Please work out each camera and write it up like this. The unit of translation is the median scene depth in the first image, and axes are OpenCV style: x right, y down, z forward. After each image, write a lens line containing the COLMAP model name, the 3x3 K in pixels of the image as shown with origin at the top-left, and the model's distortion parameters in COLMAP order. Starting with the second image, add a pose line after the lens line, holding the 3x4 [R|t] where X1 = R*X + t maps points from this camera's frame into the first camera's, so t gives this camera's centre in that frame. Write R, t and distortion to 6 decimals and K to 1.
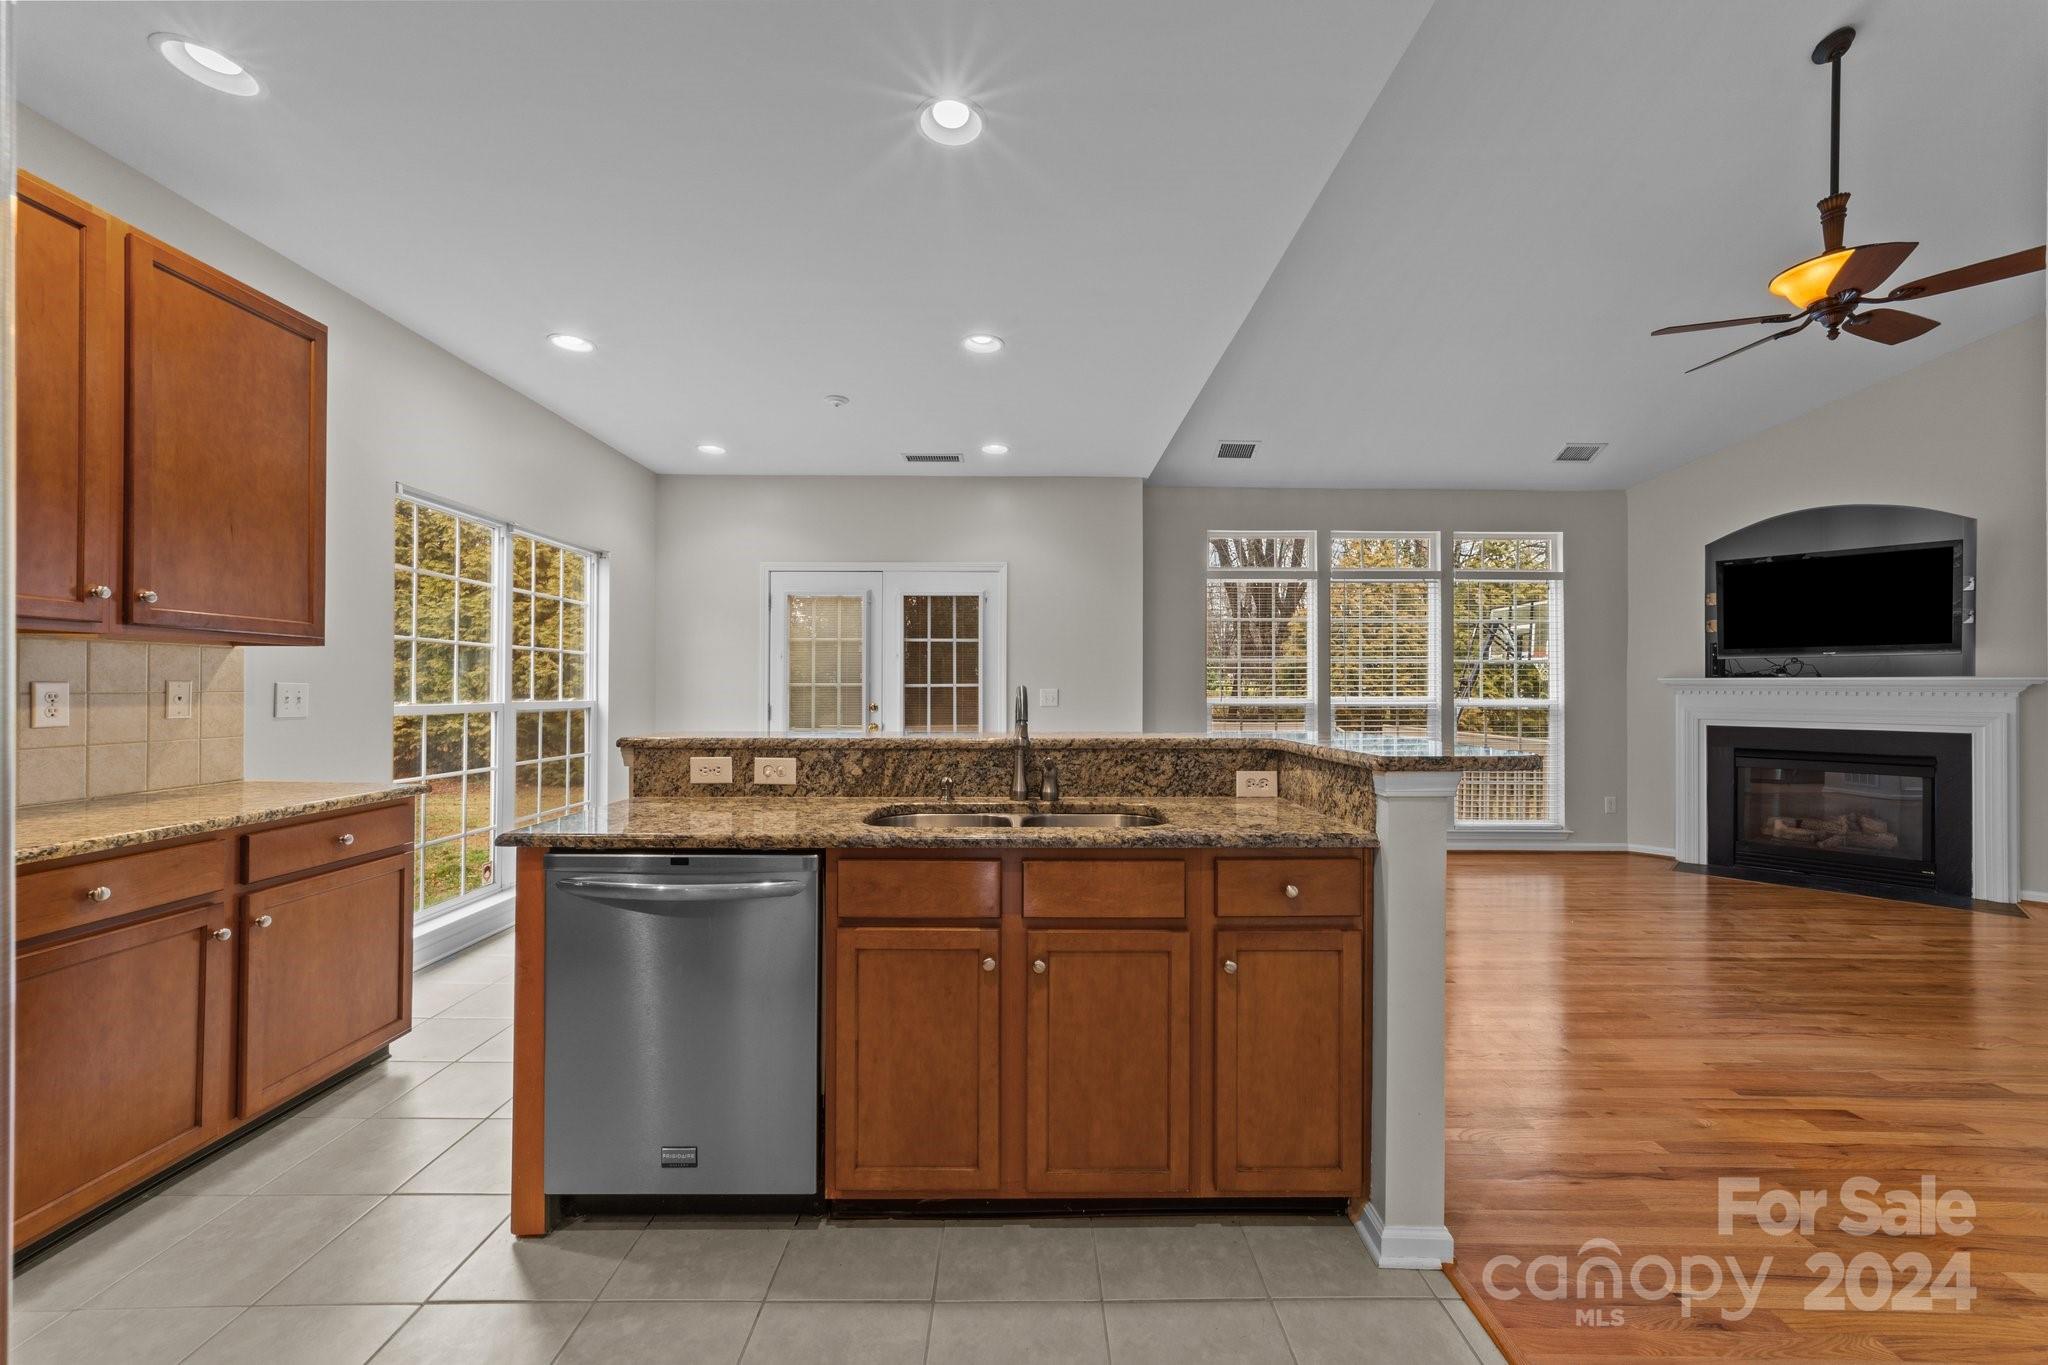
lens RADIAL K [[795.3, 0, 1029.7], [0, 795.3, 680.8], [0, 0, 1]] dist [-0.009869, 0.005917]
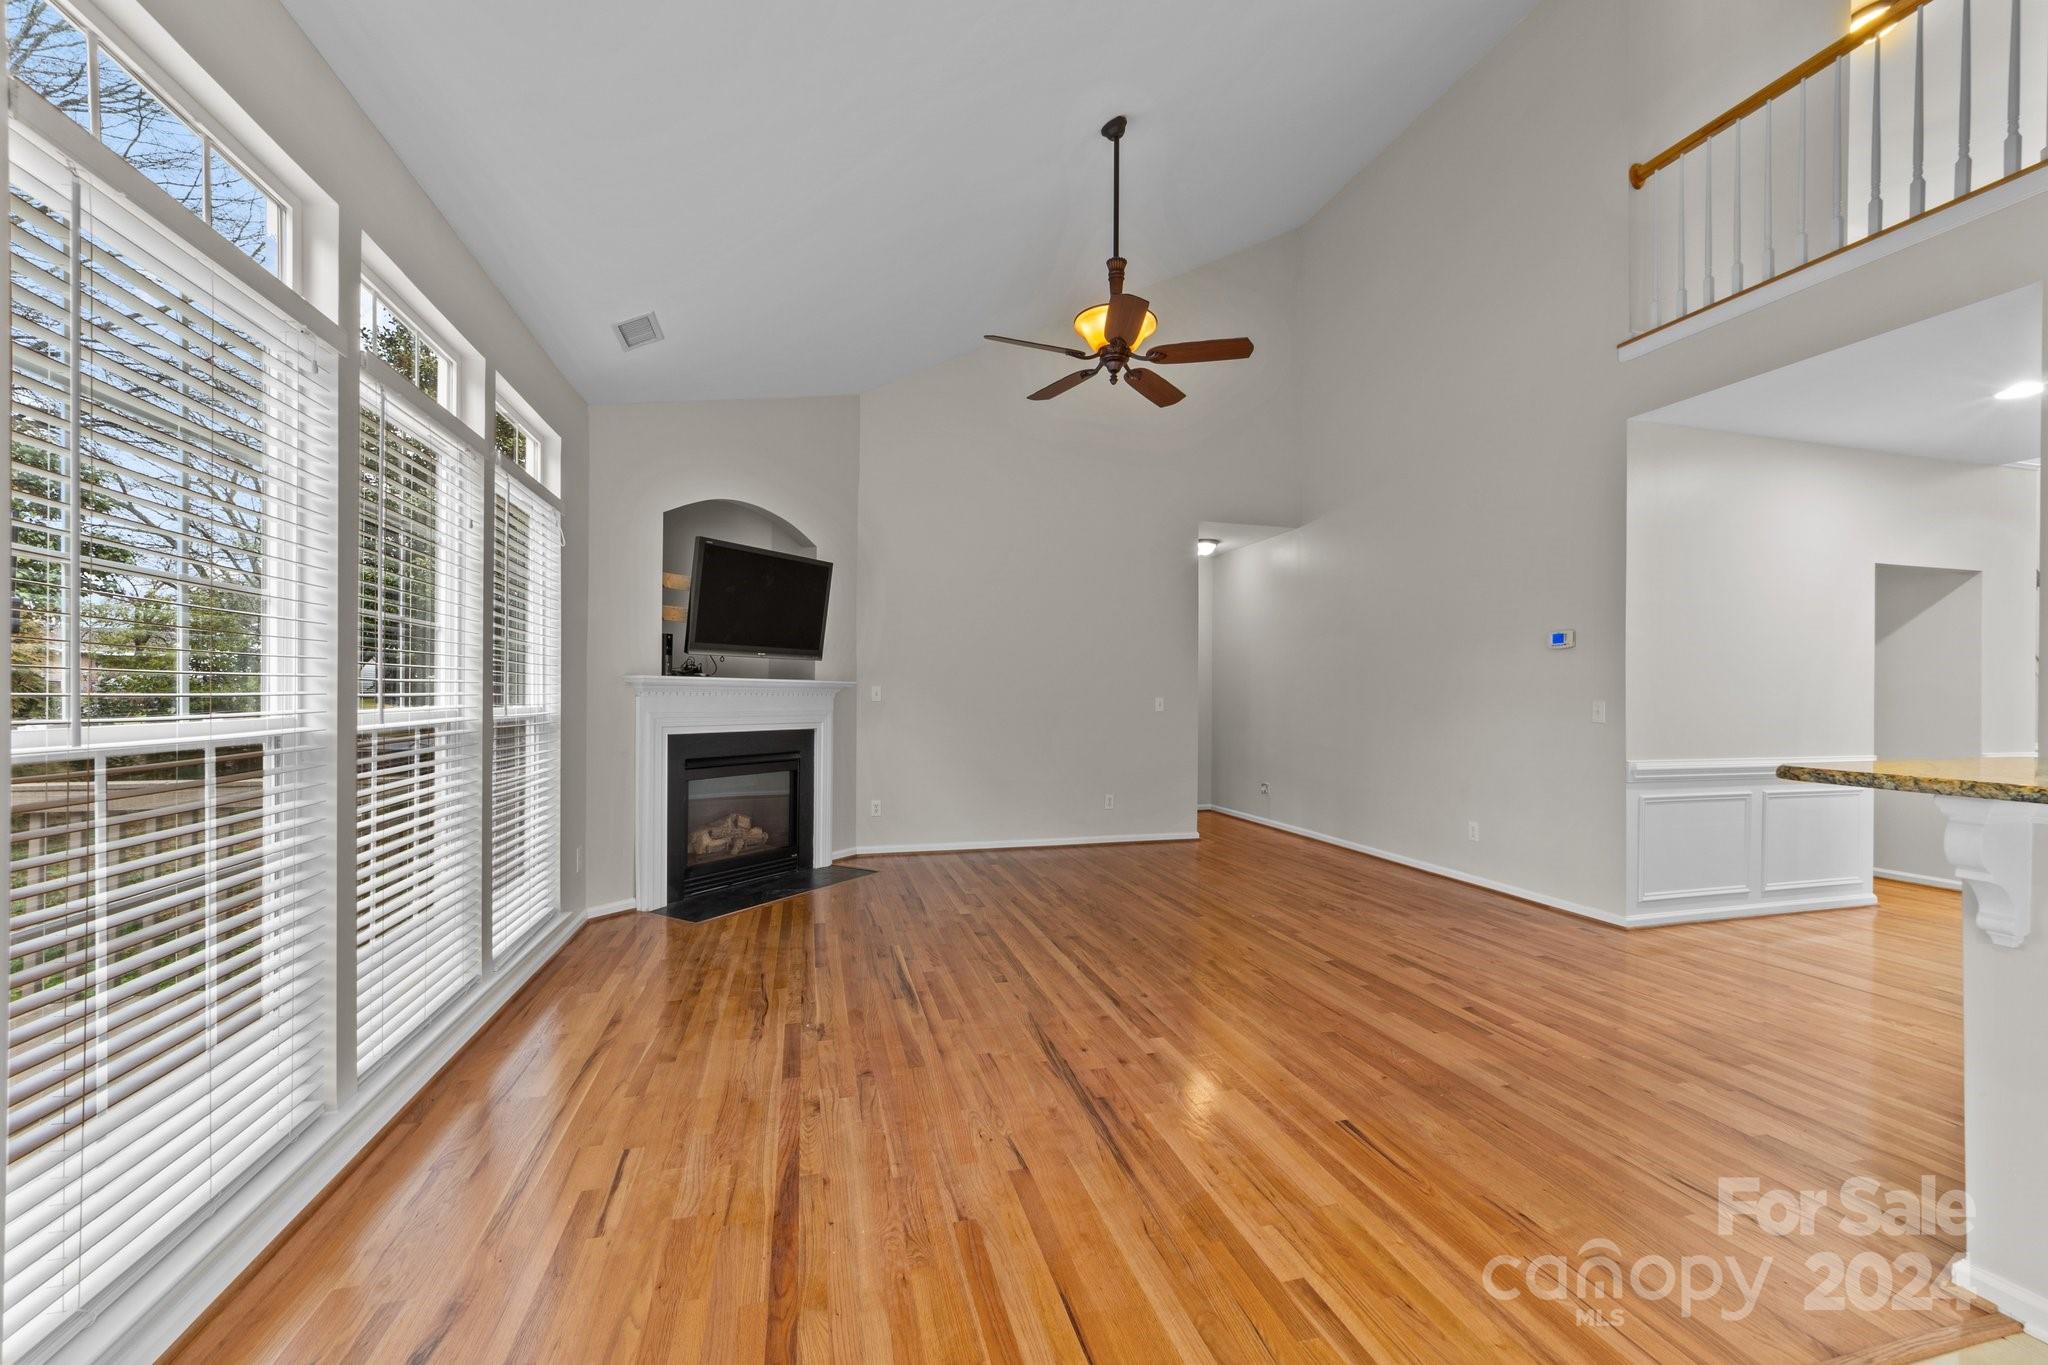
lens RADIAL K [[795.3, 0, 1032.0], [0, 795.3, 691.5], [0, 0, 1]] dist [-0.009869, 0.005917]
pose [[-0.266321, 0.000910, 0.963884, -0.035559], [-0.019331, 0.999793, -0.006285, 0.012192], [-0.963690, -0.020307, -0.266249, 1.015101]]
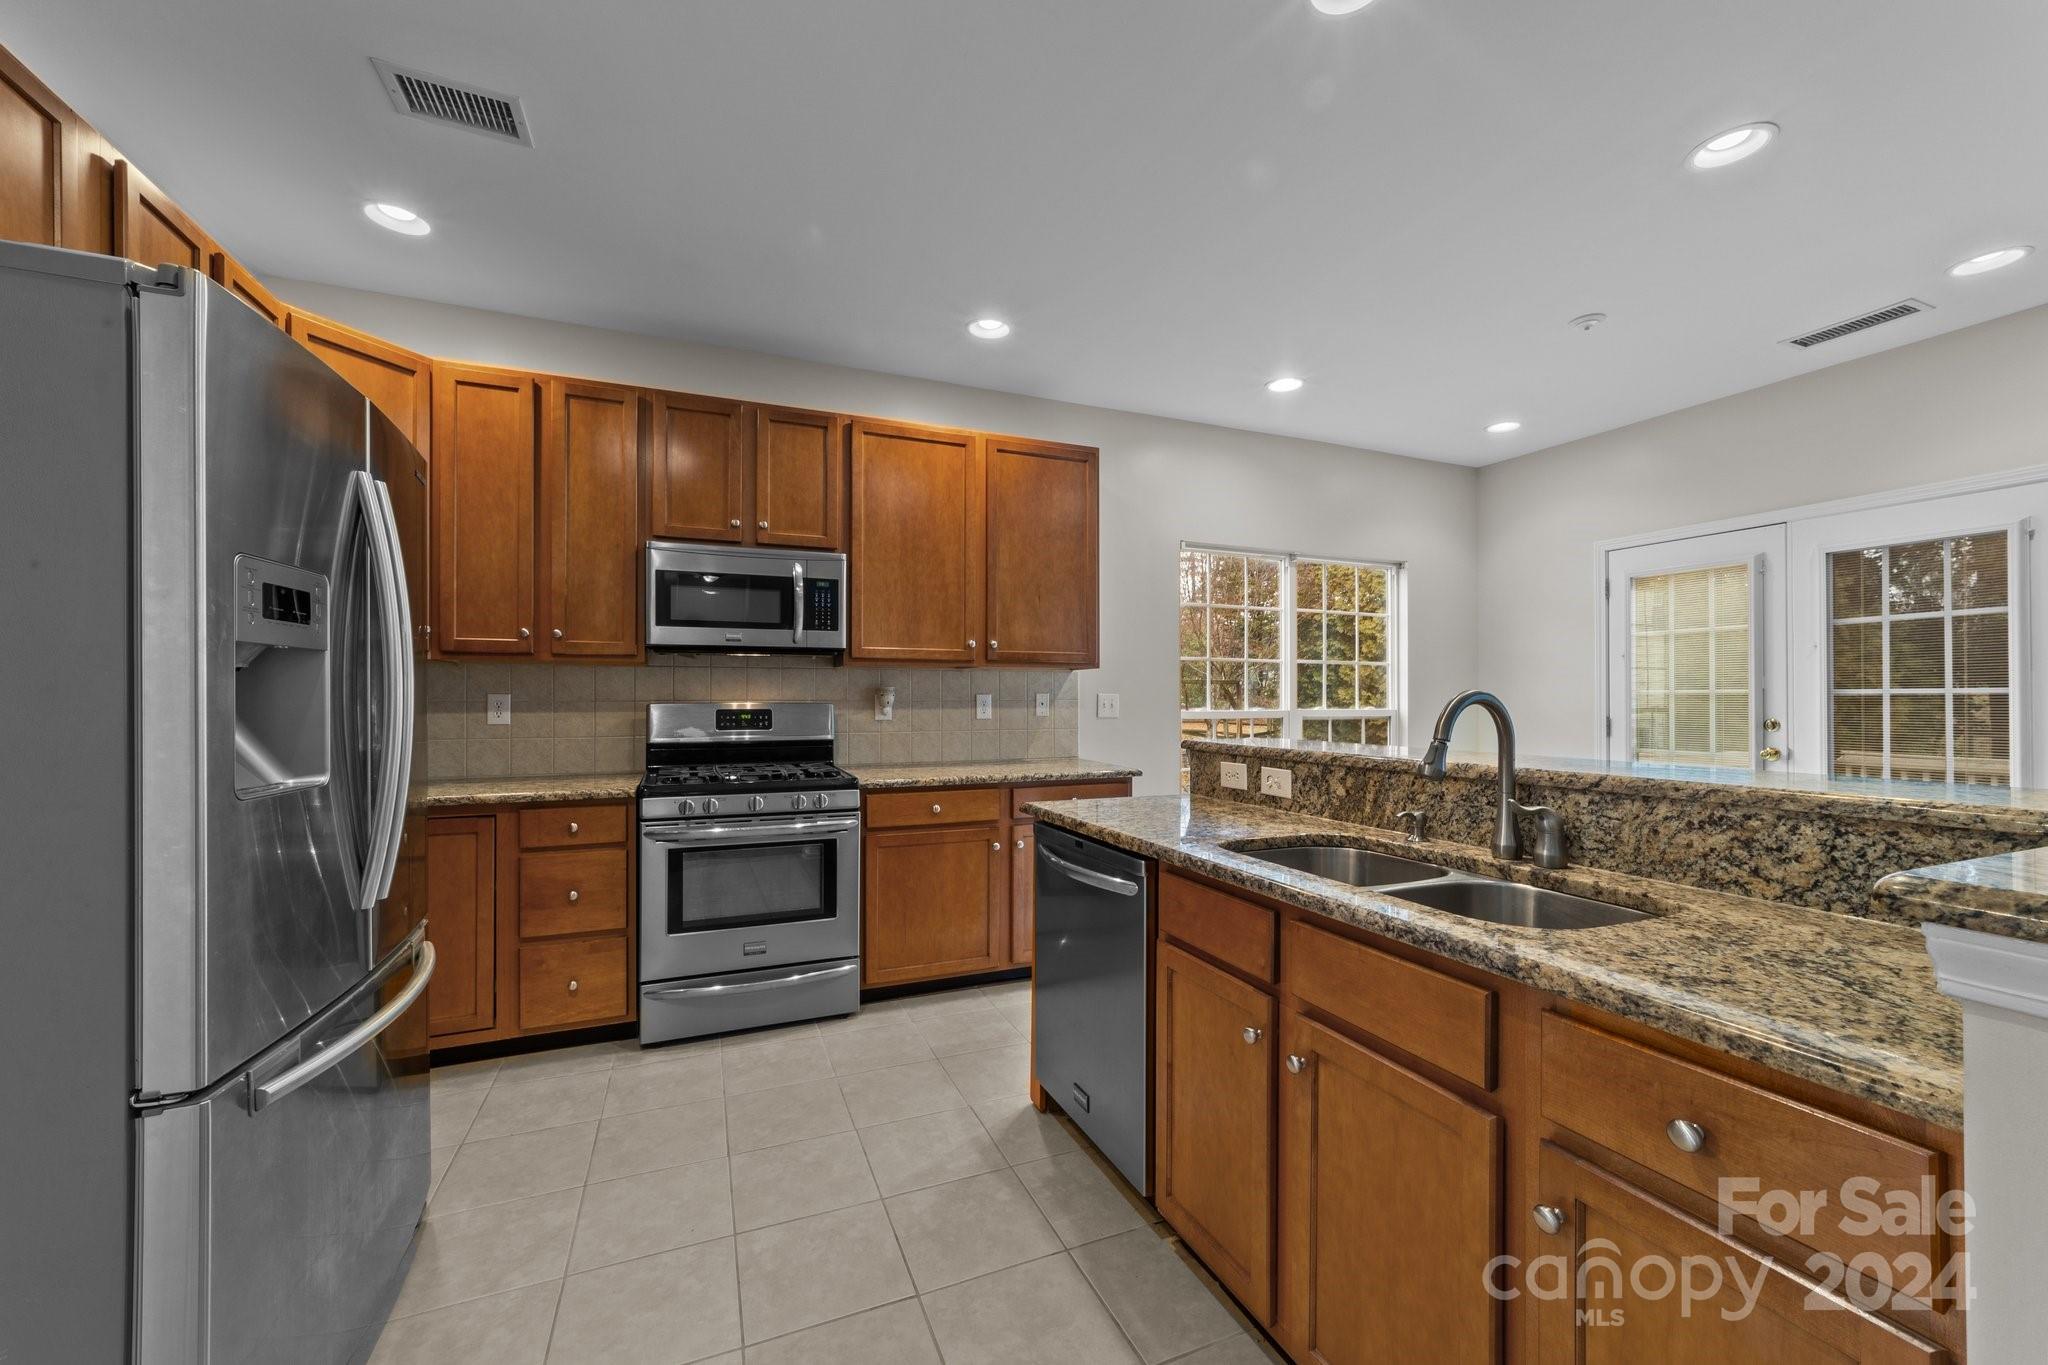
lens RADIAL K [[795.3, 0, 1028.4], [0, 795.3, 692.4], [0, 0, 1]] dist [-0.009869, 0.005917]
pose [[0.380414, -0.008675, -0.924776, 0.224013], [0.010372, 0.999933, -0.005113, 0.003735], [0.924758, -0.007647, 0.380479, 0.178151]]
